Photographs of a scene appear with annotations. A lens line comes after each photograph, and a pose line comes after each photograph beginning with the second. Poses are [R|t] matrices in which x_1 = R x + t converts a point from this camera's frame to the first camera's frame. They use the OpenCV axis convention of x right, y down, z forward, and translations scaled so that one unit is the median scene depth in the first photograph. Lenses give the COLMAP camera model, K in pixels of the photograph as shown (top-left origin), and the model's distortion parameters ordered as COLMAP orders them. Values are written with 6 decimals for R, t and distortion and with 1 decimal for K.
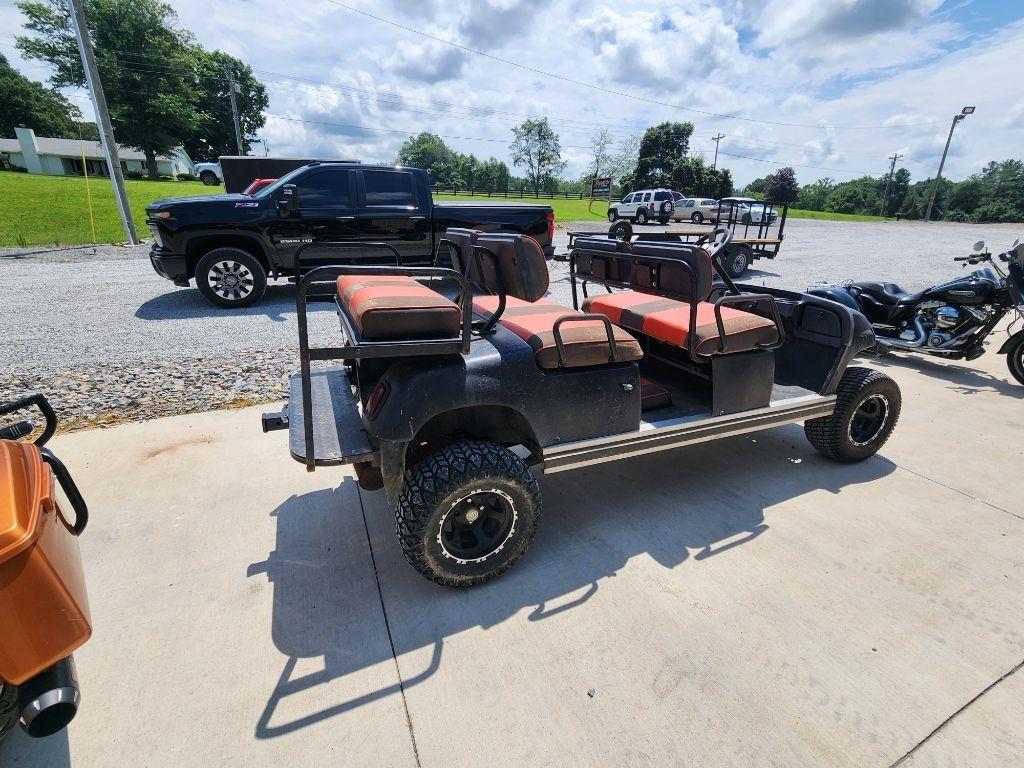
lens RADIAL K [[460.2, 0, 515.0], [0, 460.2, 374.8], [0, 0, 1]] dist [-0.009887, 0.006897]
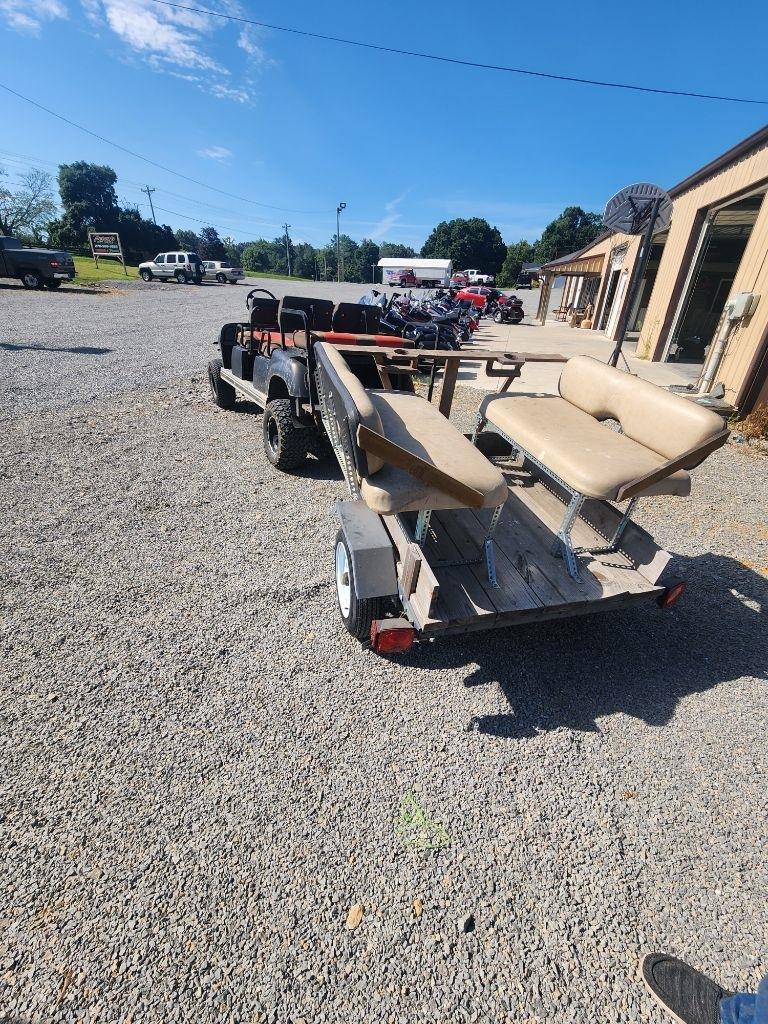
lens RADIAL K [[425.7, 0, 384.0], [0, 425.7, 512.0], [0, 0, 1]] dist [-0.000660, 0.000405]
pose [[0.643142, -0.357240, 0.677310, -0.751965], [0.229503, 0.933773, 0.274584, 0.084588], [-0.730546, -0.021152, 0.682536, -0.298647]]
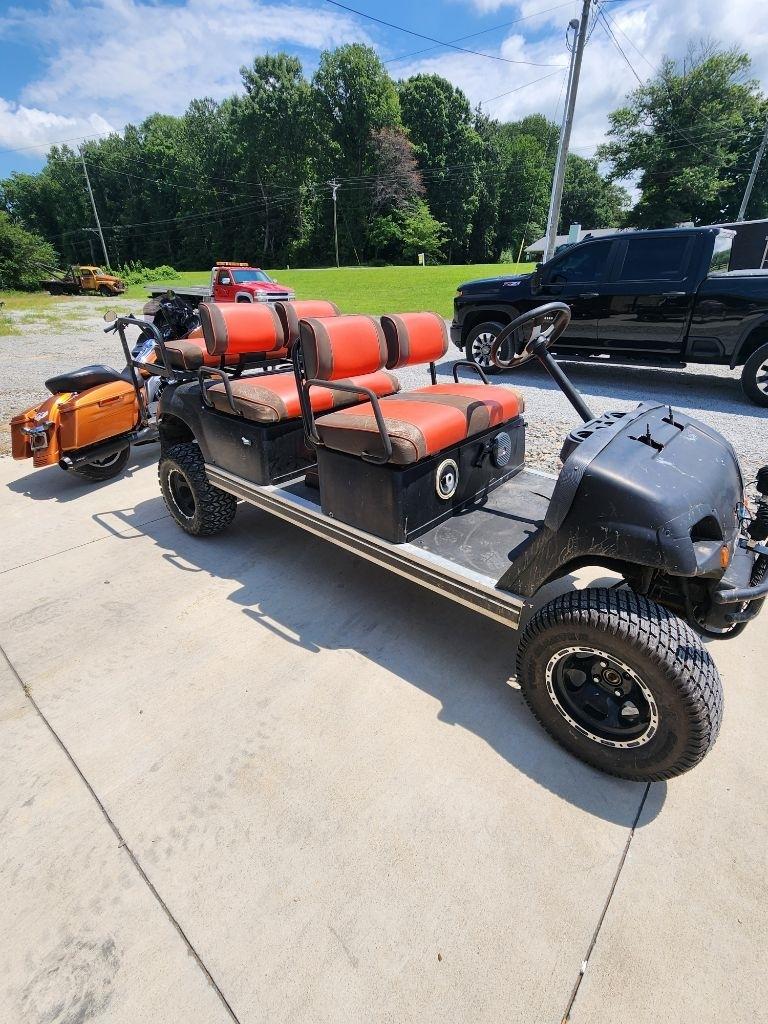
lens RADIAL K [[461.4, 0, 391.8], [0, 461.4, 515.9], [0, 0, 1]] dist [-0.007493, 0.005252]
pose [[0.435116, 0.379962, -0.816274, 0.240805], [-0.285501, 0.918034, 0.275143, -0.038024], [0.853910, 0.113328, 0.507931, 0.125058]]
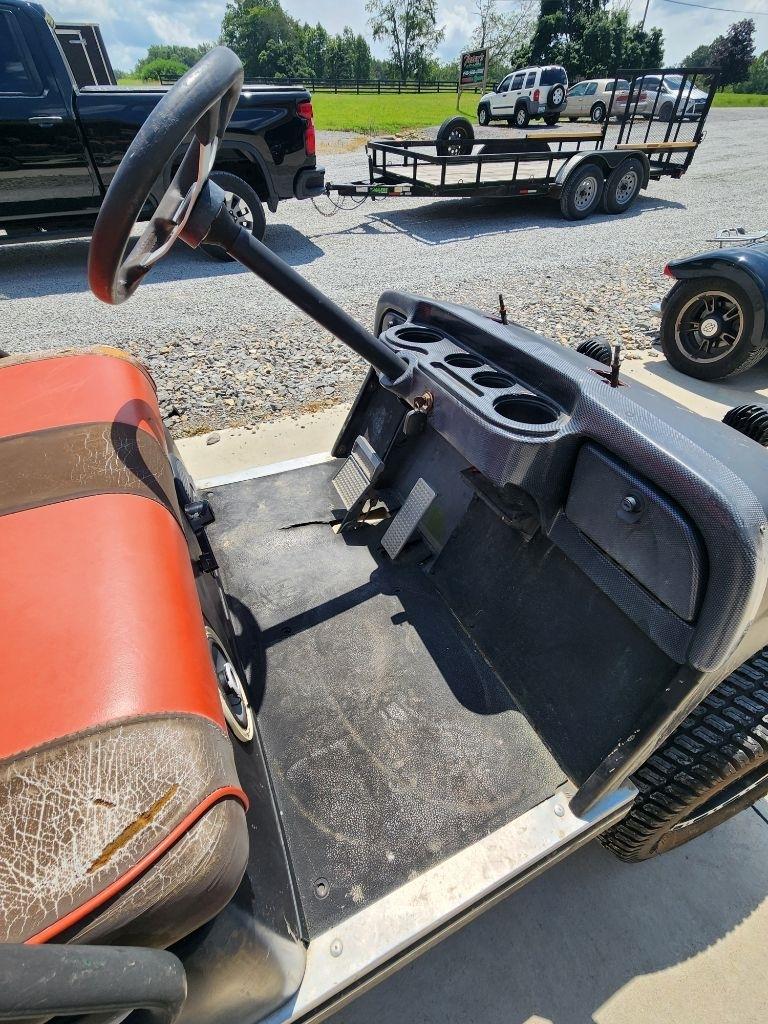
lens RADIAL K [[469.9, 0, 389.5], [0, 469.9, 510.1], [0, 0, 1]] dist [-0.027337, 0.017517]
pose [[0.999419, -0.030379, -0.015457, 0.127832], [0.033880, 0.935097, 0.352768, -0.049690], [0.003737, -0.353087, 0.935583, 0.181288]]
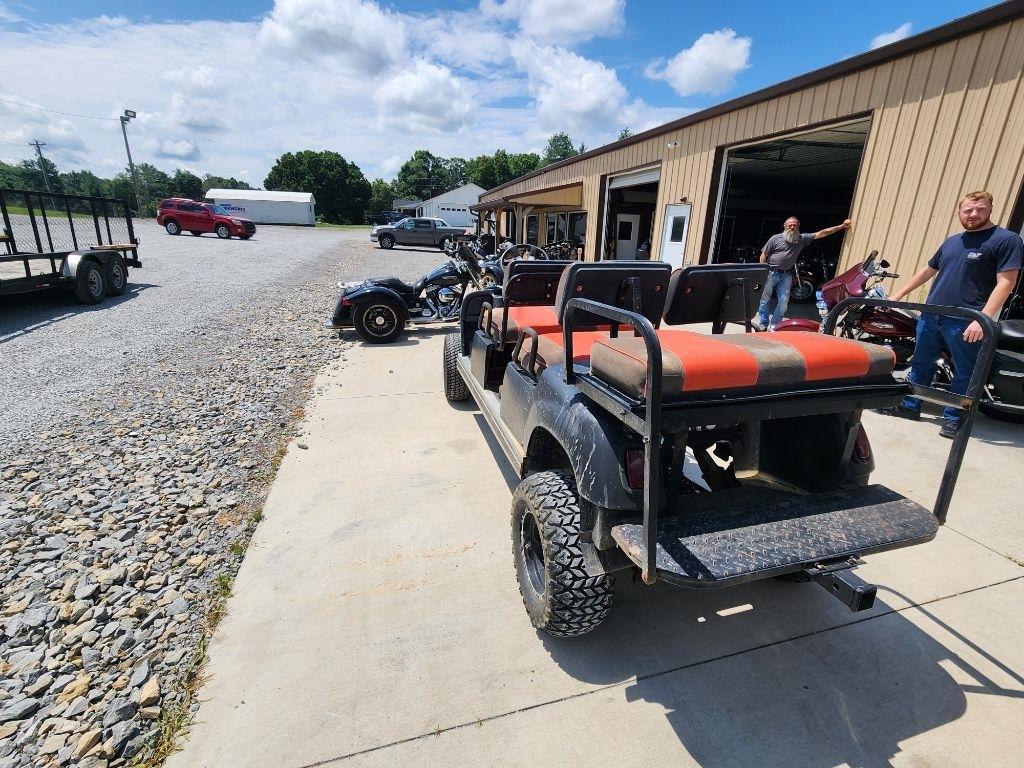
lens RADIAL K [[461.4, 0, 514.0], [0, 461.4, 374.8], [0, 0, 1]] dist [-0.007493, 0.005252]
pose [[0.145634, -0.308102, 0.940140, -0.182573], [0.300031, 0.919274, 0.254787, -0.077503], [-0.942747, 0.244965, 0.226318, 0.204010]]
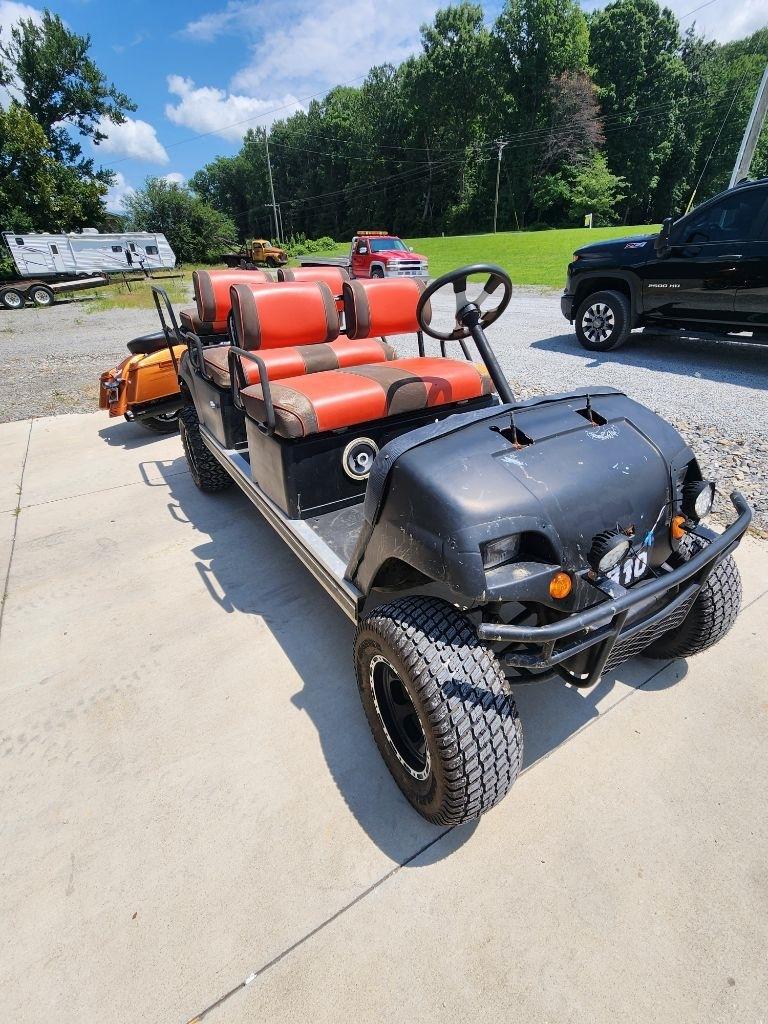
lens RADIAL K [[460.2, 0, 391.1], [0, 460.2, 517.1], [0, 0, 1]] dist [-0.009887, 0.006897]
pose [[0.146263, 0.465264, -0.873004, 0.256054], [-0.302399, 0.861280, 0.408352, -0.060432], [0.941893, 0.204269, 0.266669, 0.198388]]
